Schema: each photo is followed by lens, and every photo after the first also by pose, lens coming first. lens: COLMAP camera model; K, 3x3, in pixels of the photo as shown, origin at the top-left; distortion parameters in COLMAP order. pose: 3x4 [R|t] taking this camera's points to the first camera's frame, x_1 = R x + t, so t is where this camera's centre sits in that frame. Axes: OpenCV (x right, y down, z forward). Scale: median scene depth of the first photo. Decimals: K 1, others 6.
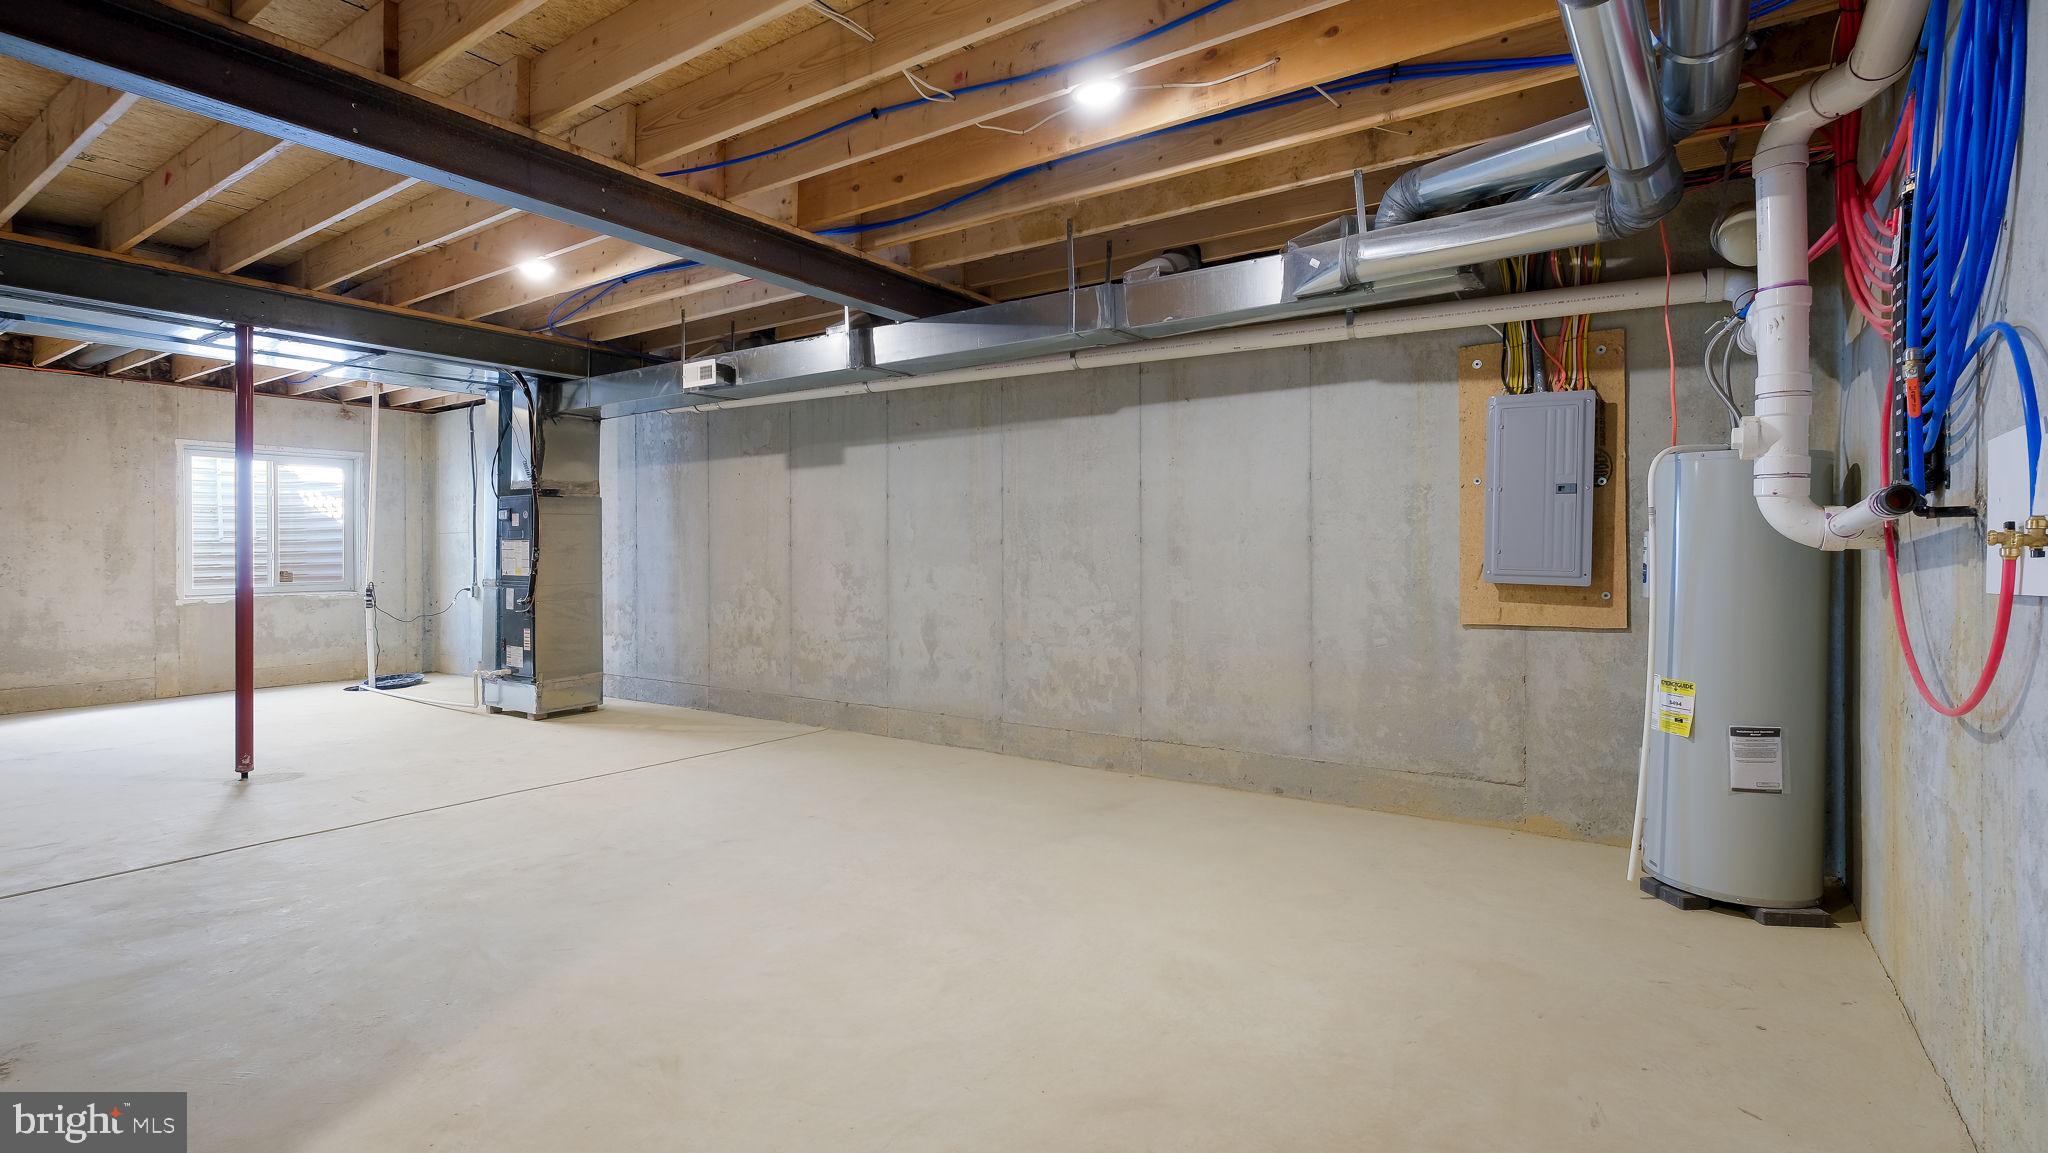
lens RADIAL K [[918.5, 0, 1025.2], [0, 918.5, 558.3], [0, 0, 1]] dist [0.000000, -0.000121]
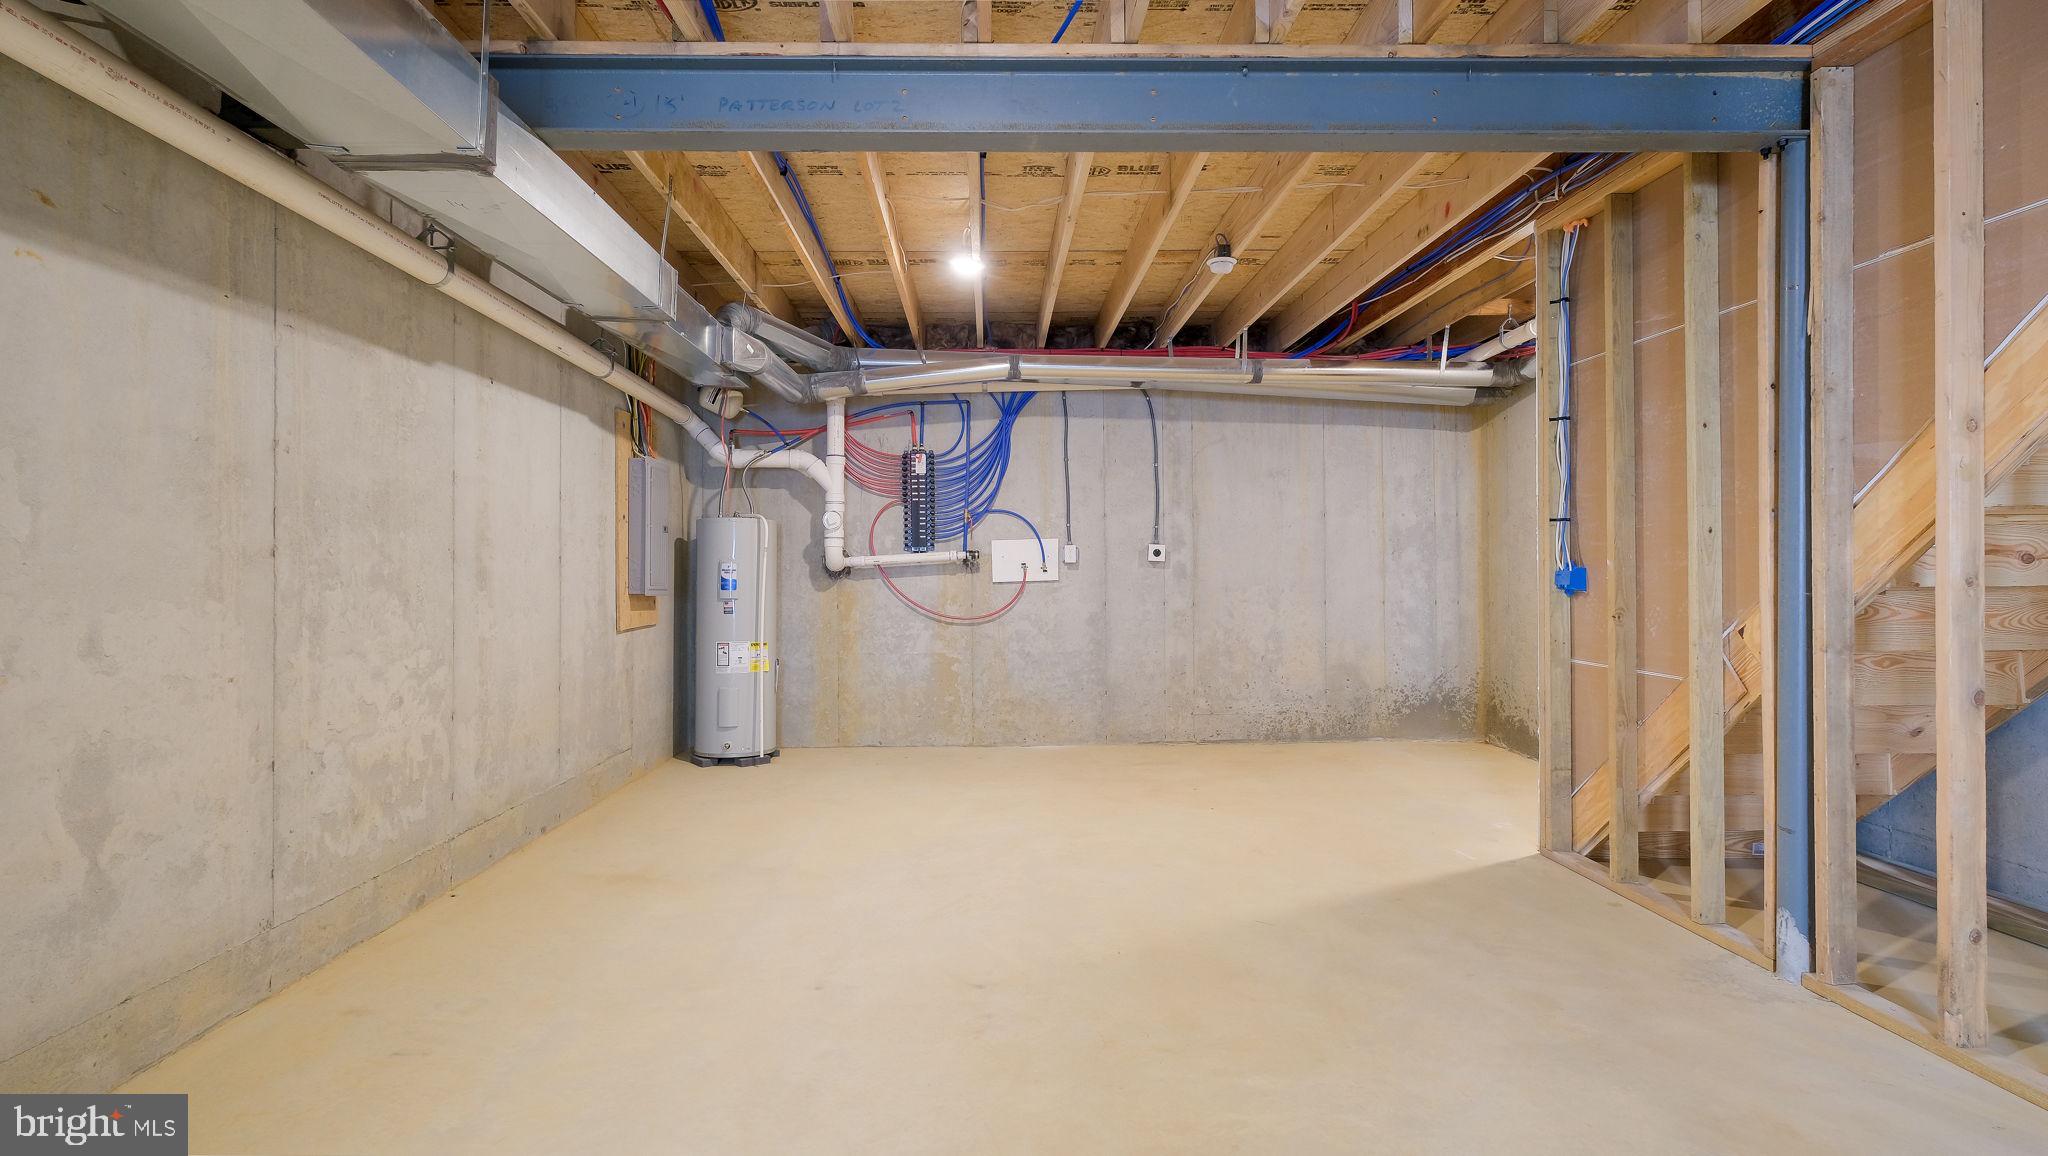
lens RADIAL K [[918.5, 0, 1025.2], [0, 918.5, 559.8], [0, 0, 1]] dist [0.000000, -0.000121]
pose [[-0.573349, 0.013871, 0.819194, -0.675135], [0.010365, 0.999899, -0.009676, -0.005621], [-0.819246, 0.002944, -0.573435, 0.996468]]
